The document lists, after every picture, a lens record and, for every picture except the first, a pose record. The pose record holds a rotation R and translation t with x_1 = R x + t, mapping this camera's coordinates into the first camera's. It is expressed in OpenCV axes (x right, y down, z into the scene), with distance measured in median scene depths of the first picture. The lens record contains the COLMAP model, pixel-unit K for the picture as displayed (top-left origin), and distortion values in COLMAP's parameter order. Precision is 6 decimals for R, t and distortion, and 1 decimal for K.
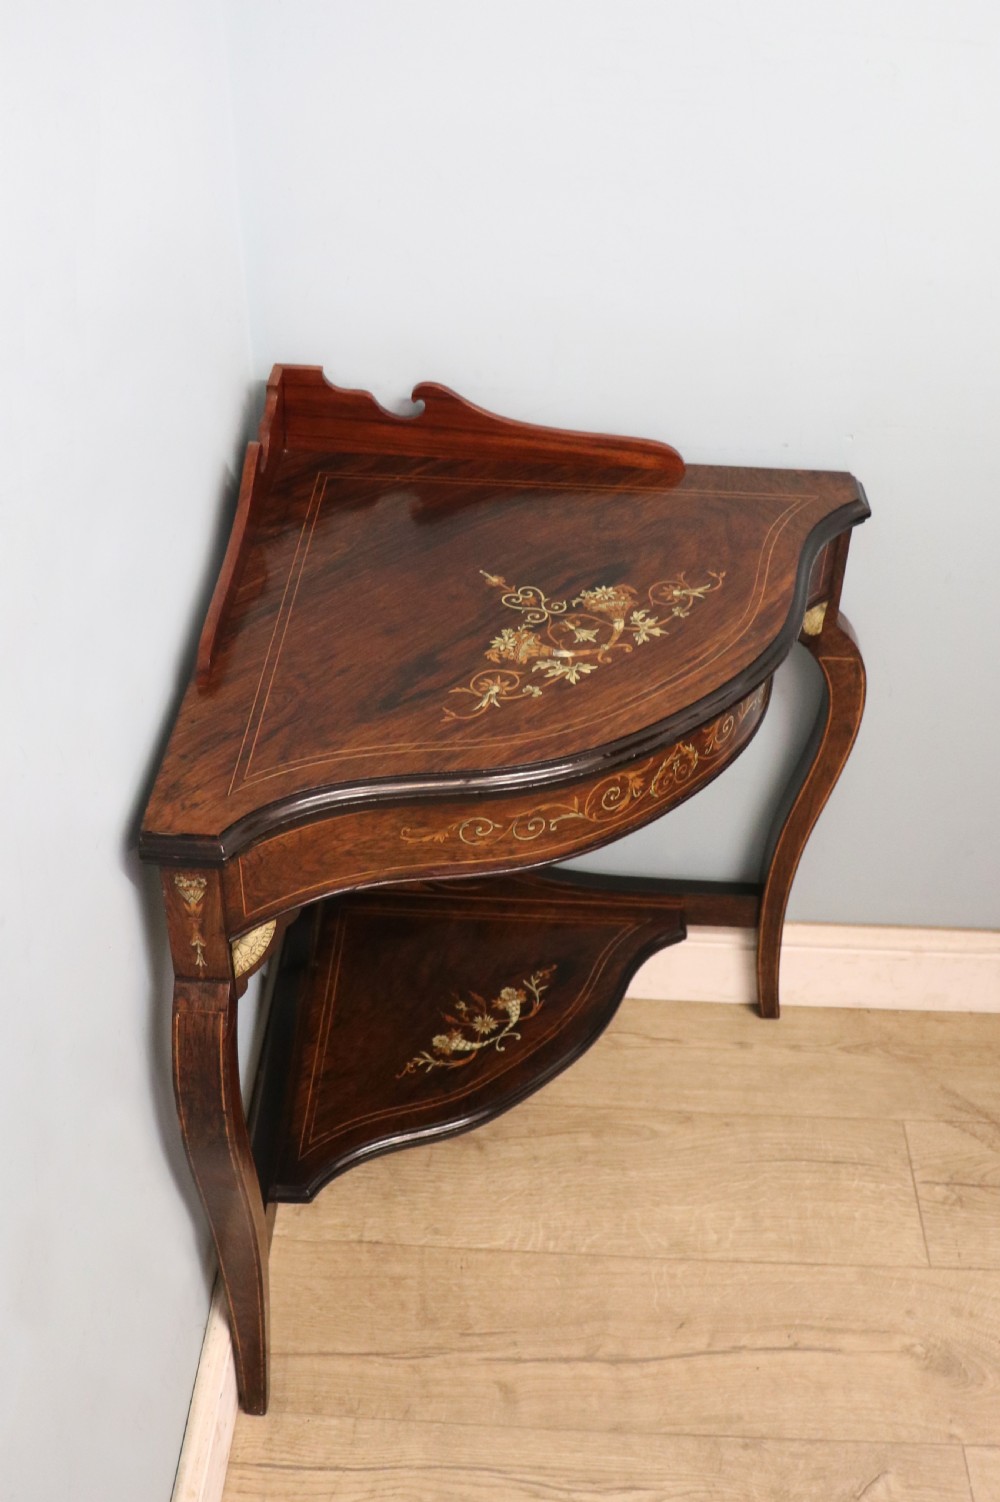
lens RADIAL K [[1537.0, 0, 475.9], [0, 1537.0, 719.2], [0, 0, 1]] dist [-0.145376, 0.000000]
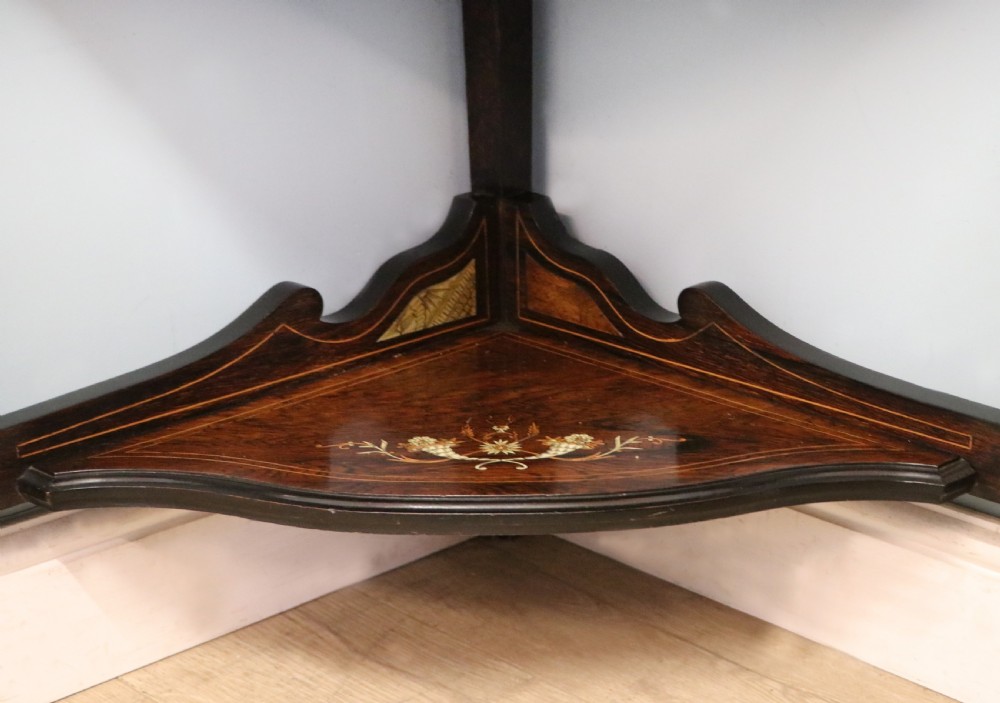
lens RADIAL K [[1796.1, 0, 528.0], [0, 1796.1, 355.1], [0, 0, 1]] dist [0.080026, 0.000000]
pose [[0.730946, 0.184120, -0.657129, 0.503160], [-0.389429, 0.903279, -0.180086, 0.312239], [0.560413, 0.387538, 0.731950, 0.520872]]
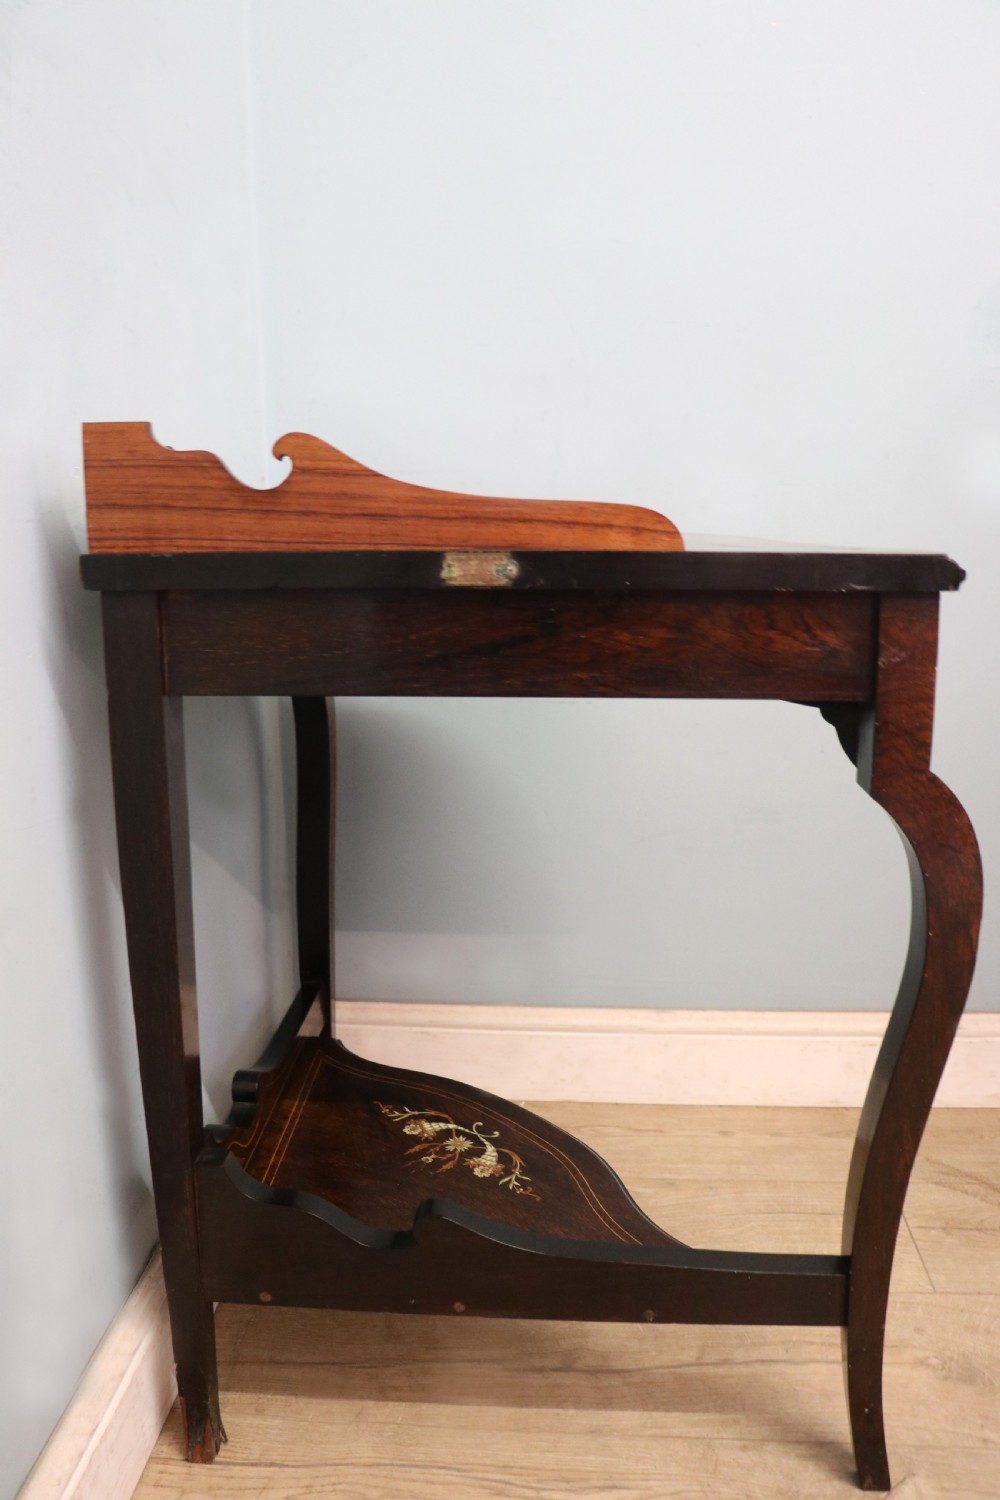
lens RADIAL K [[1227.5, 0, 482.8], [0, 1227.5, 736.3], [0, 0, 1]] dist [-0.181610, 0.136083]
pose [[0.028677, -0.230614, 0.972623, -0.660793], [0.612091, 0.773316, 0.165310, -0.093512], [-0.790268, 0.590592, 0.163334, 0.798549]]
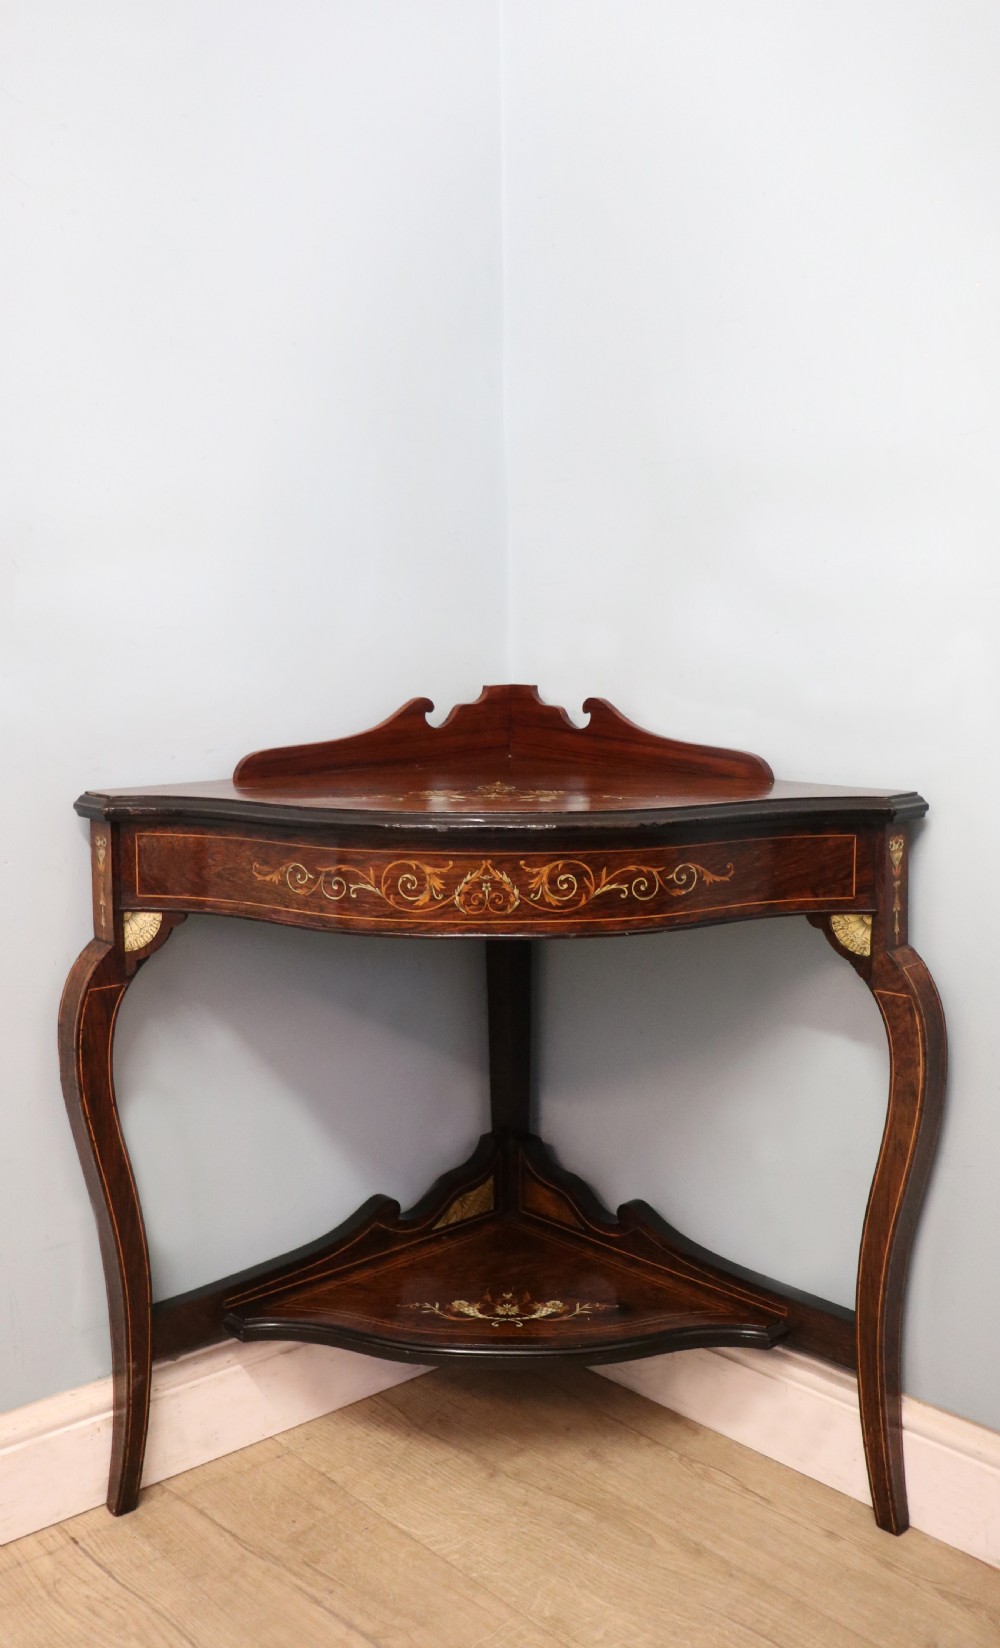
lens RADIAL K [[1458.5, 0, 475.3], [0, 1458.5, 766.7], [0, 0, 1]] dist [-0.183588, 0.137855]
pose [[0.700765, 0.035215, -0.712522, 0.686611], [-0.412422, 0.834959, -0.364351, 0.270598], [0.582096, 0.549184, 0.599634, 0.263084]]
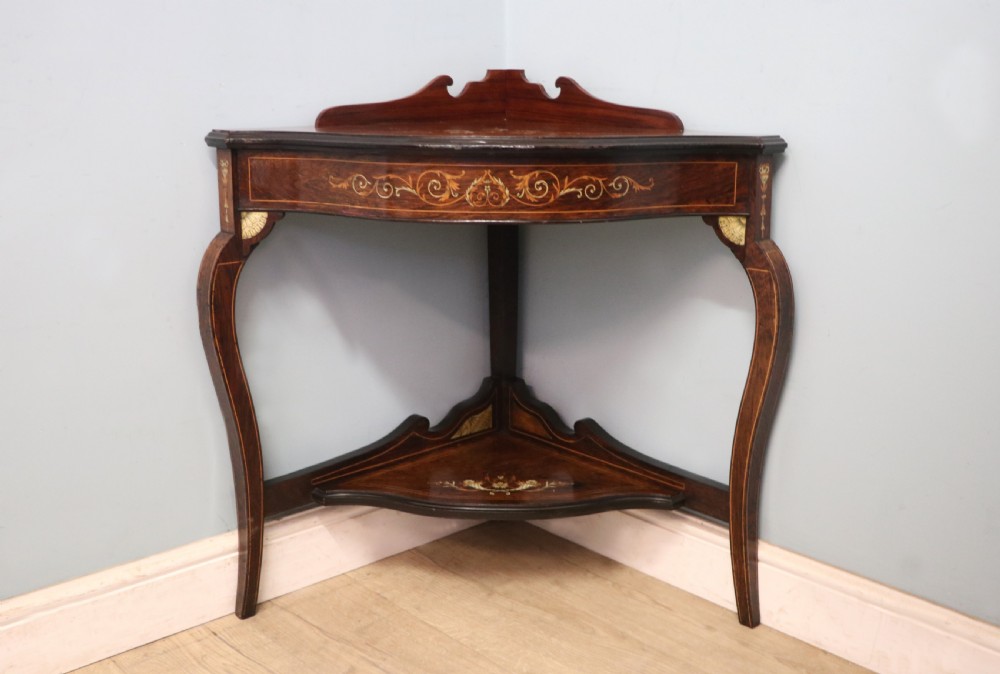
lens RADIAL K [[1024.8, 0, 523.4], [0, 1024.8, 341.5], [0, 0, 1]] dist [-0.100167, 0.000000]
pose [[0.726733, 0.150287, -0.670278, 0.725984], [-0.408118, 0.879349, -0.245328, 0.337506], [0.552539, 0.451841, 0.700386, 0.269280]]
